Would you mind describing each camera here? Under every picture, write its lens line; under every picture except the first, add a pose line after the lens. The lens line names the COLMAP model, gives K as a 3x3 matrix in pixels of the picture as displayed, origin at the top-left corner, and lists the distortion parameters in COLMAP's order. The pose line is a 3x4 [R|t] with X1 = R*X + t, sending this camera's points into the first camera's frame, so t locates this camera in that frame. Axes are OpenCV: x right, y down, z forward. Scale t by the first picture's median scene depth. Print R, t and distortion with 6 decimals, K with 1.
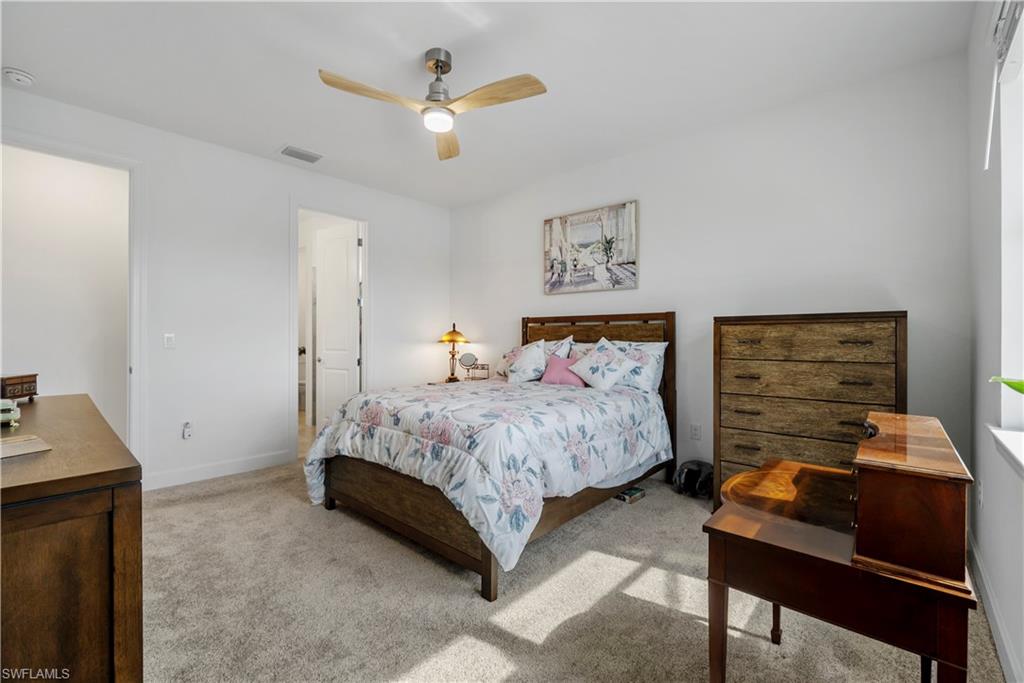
lens RADIAL K [[440.0, 0, 509.6], [0, 440.0, 339.3], [0, 0, 1]] dist [-0.006360, -0.000850]
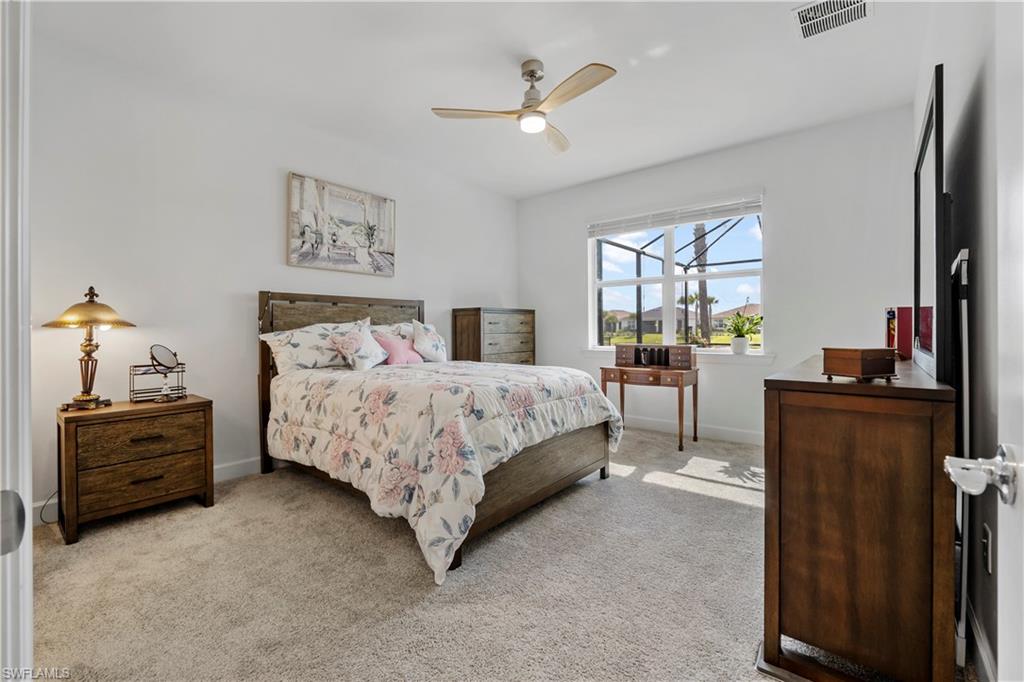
lens RADIAL K [[440.0, 0, 510.0], [0, 440.0, 330.5], [0, 0, 1]] dist [-0.006360, -0.000850]
pose [[-0.057380, -0.005609, 0.998337, -0.791812], [0.009867, 0.999932, 0.006185, 0.016928], [-0.998304, 0.010206, -0.057320, 0.695945]]
